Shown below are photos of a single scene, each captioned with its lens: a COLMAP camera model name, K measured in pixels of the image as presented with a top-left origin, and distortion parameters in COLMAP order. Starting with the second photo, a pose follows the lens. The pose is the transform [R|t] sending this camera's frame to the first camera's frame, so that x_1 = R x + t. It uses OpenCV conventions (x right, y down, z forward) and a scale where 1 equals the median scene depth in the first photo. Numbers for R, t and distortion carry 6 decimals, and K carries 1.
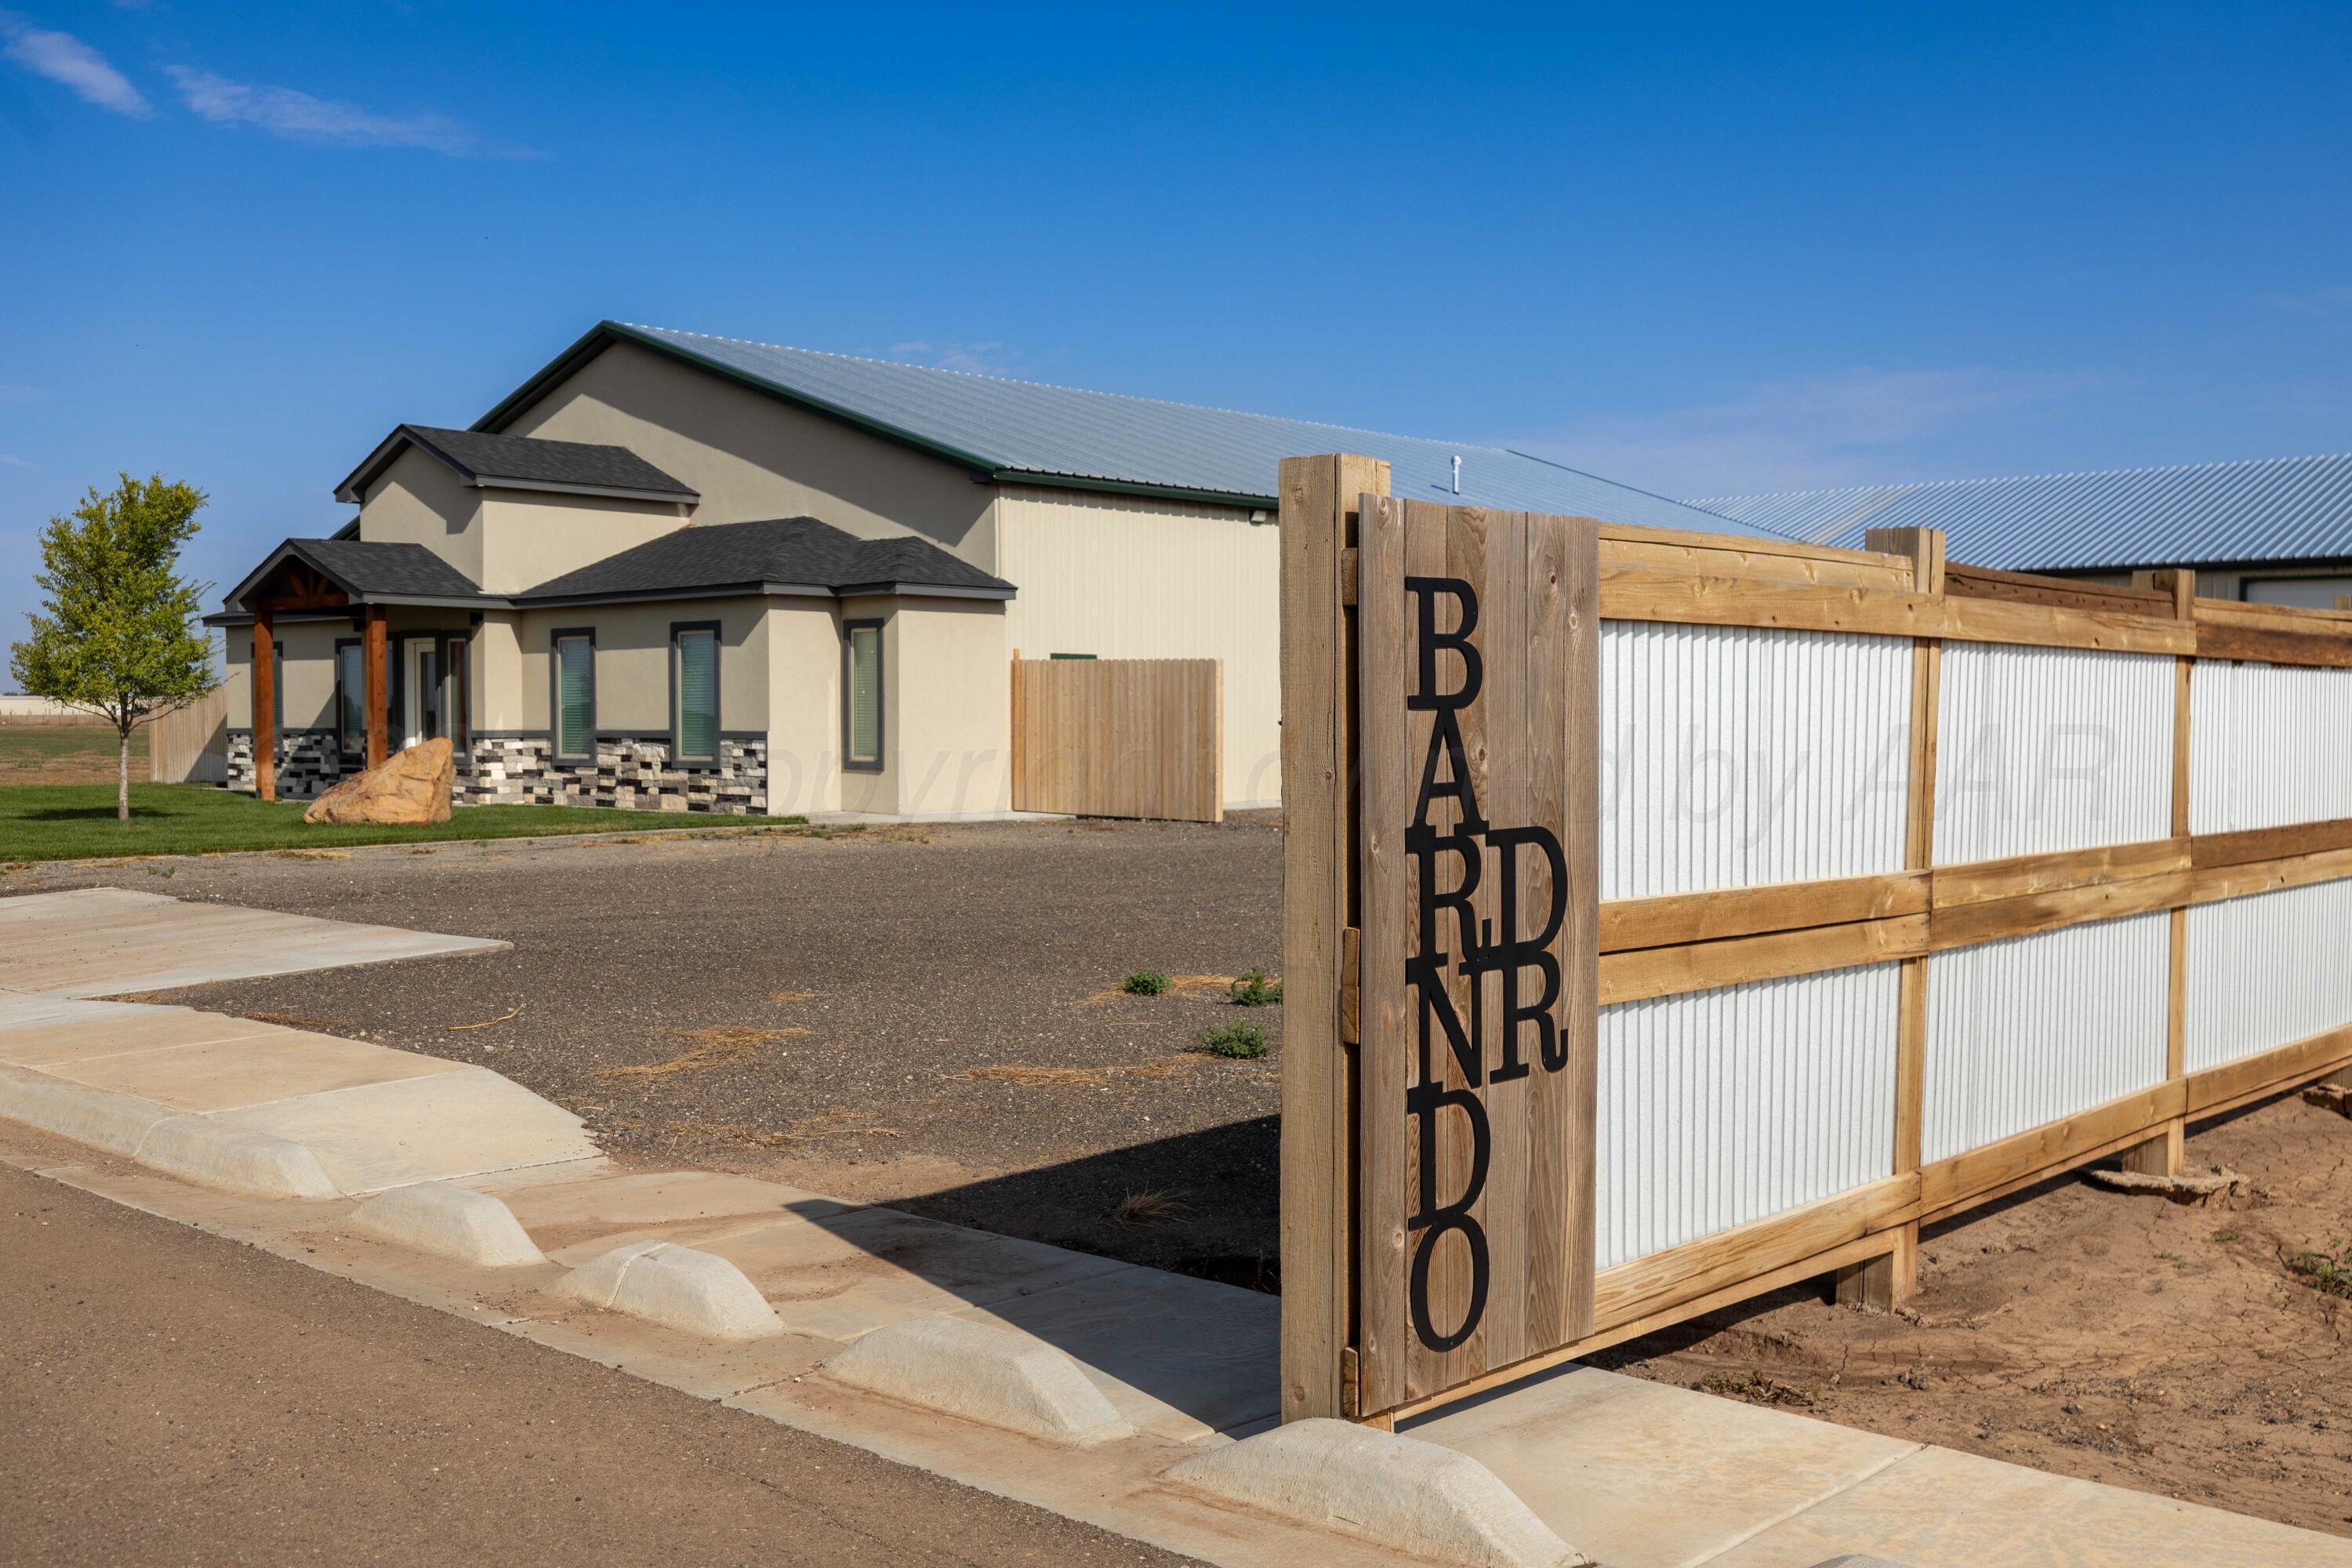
lens RADIAL K [[2308.7, 0, 1176.6], [0, 2308.7, 782.2], [0, 0, 1]] dist [-0.009409, 0.000000]
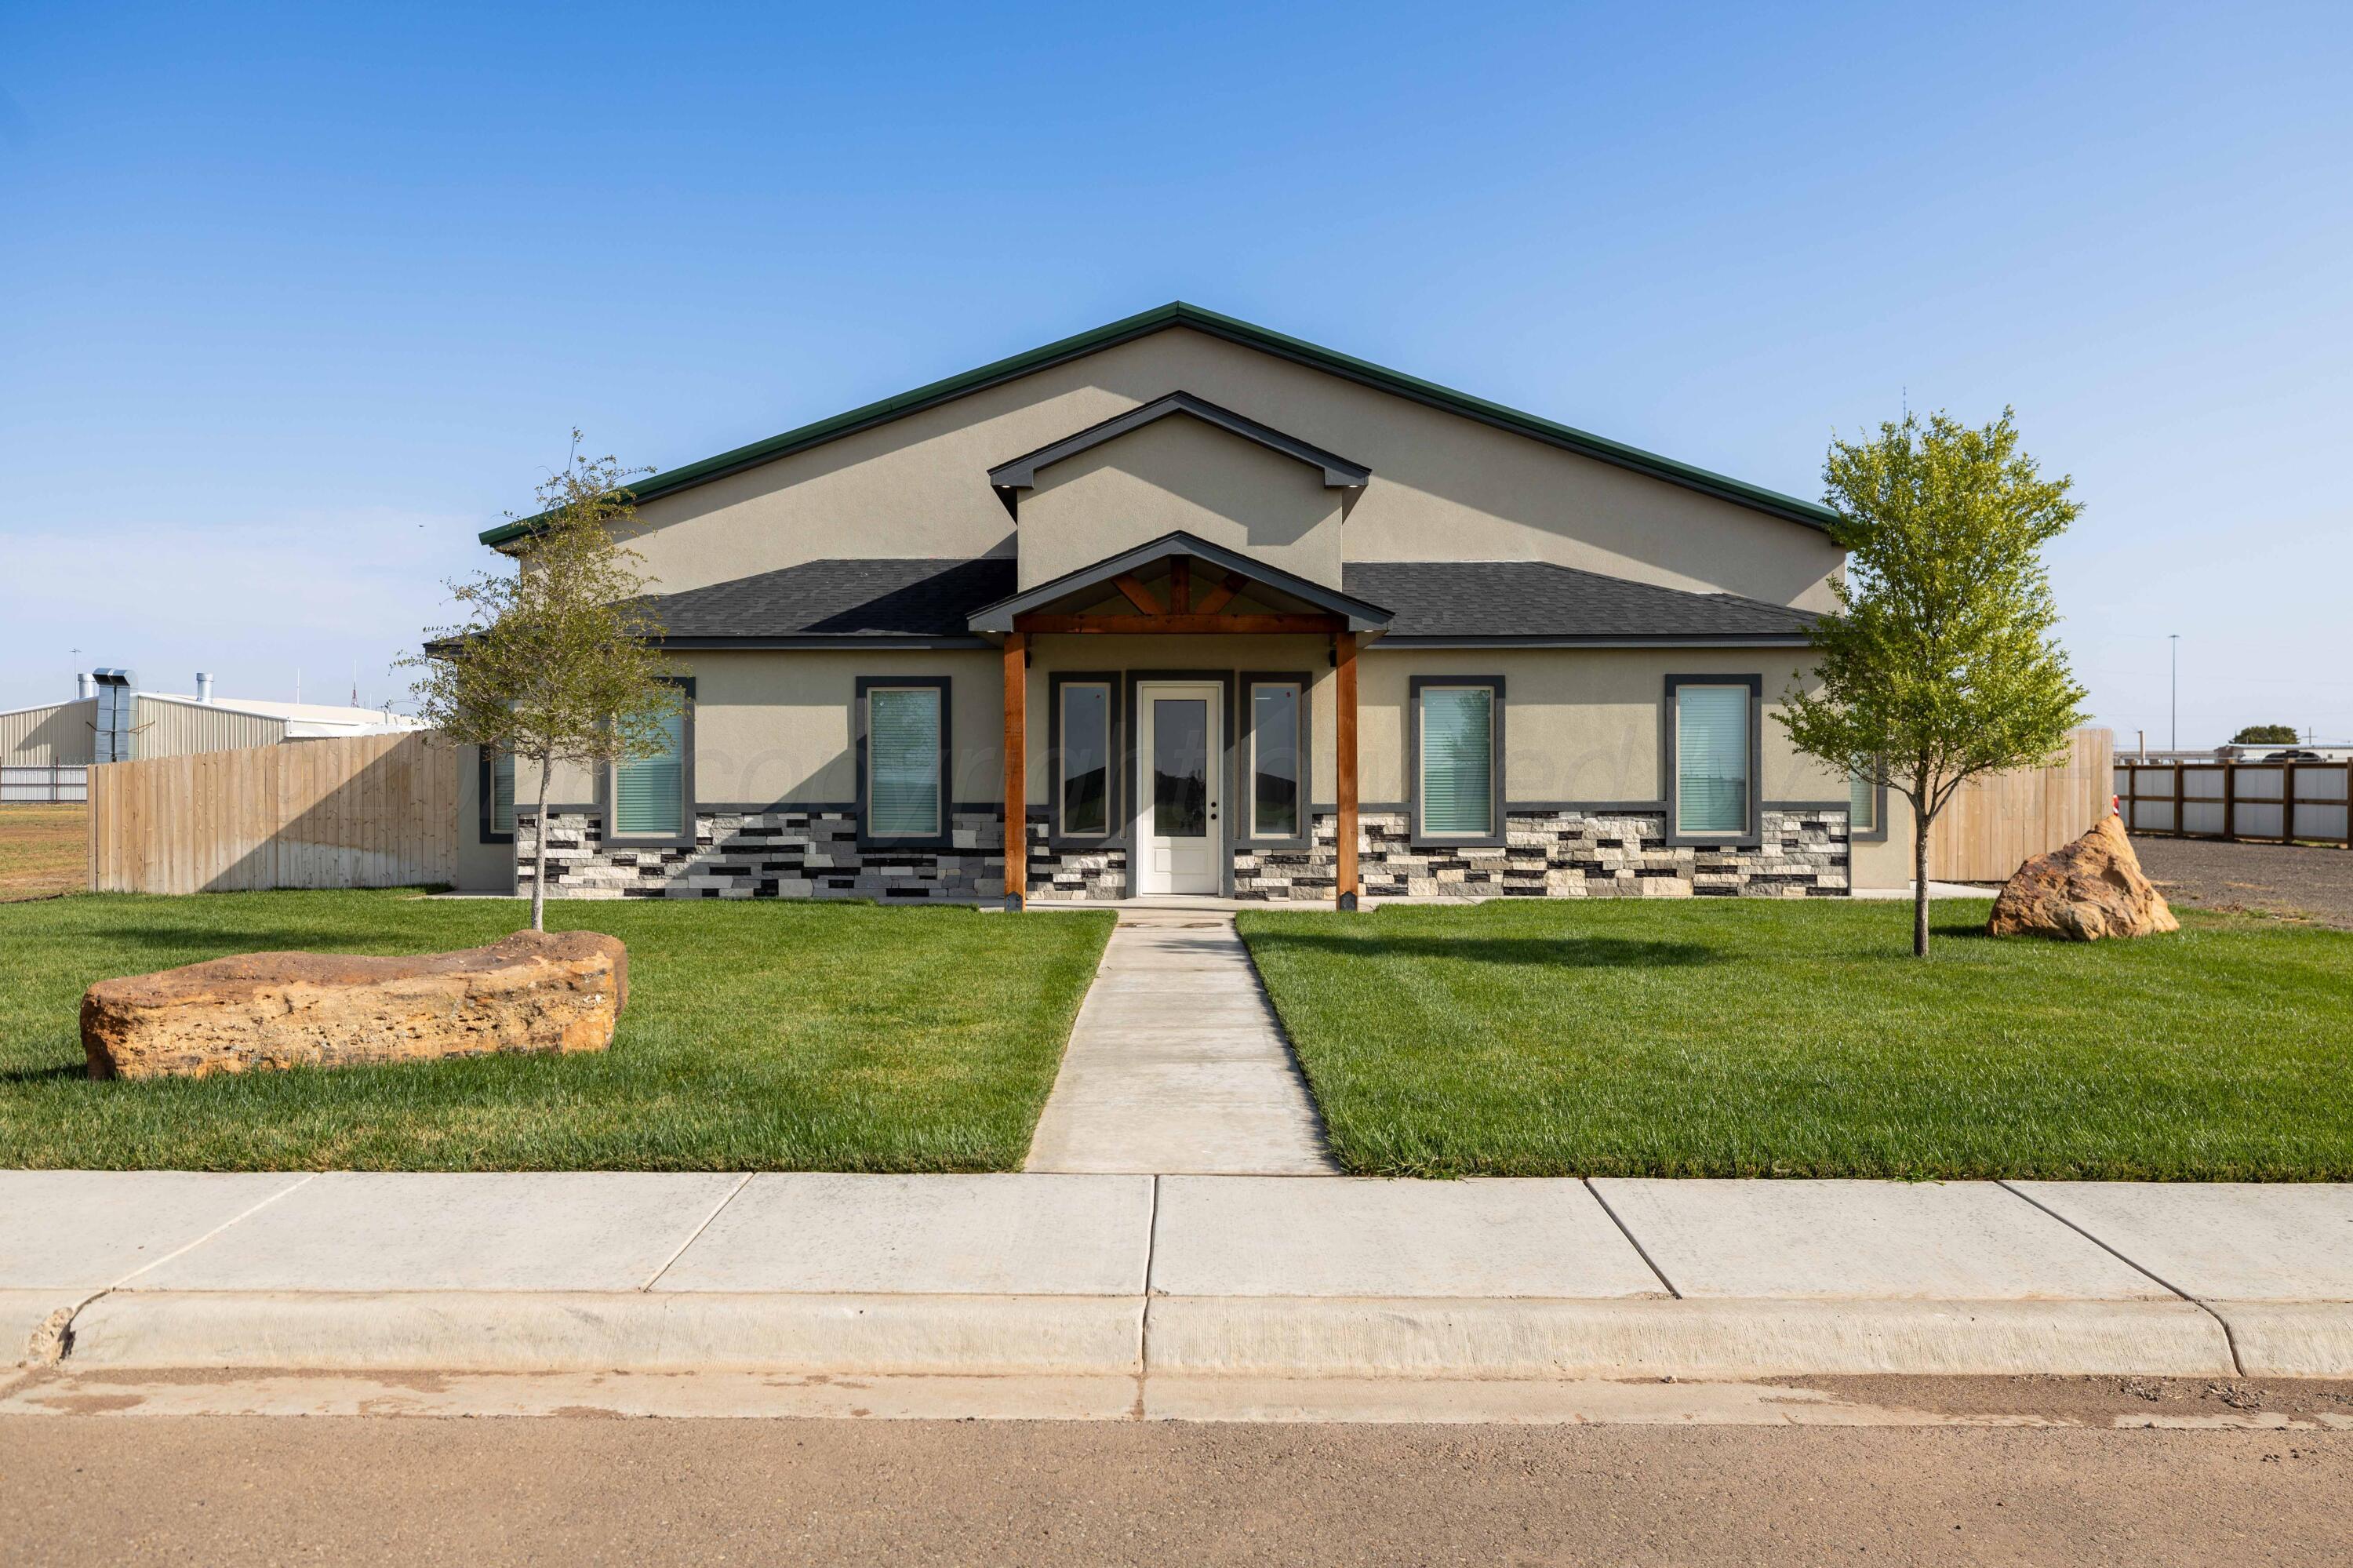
lens RADIAL K [[1703.7, 0, 1176.6], [0, 1703.7, 793.2], [0, 0, 1]] dist [0.009886, 0.001319]
pose [[0.748226, -0.002872, 0.663437, -0.742395], [0.020992, 0.999592, -0.019348, -0.016549], [-0.663111, 0.028403, 0.747982, 0.632845]]
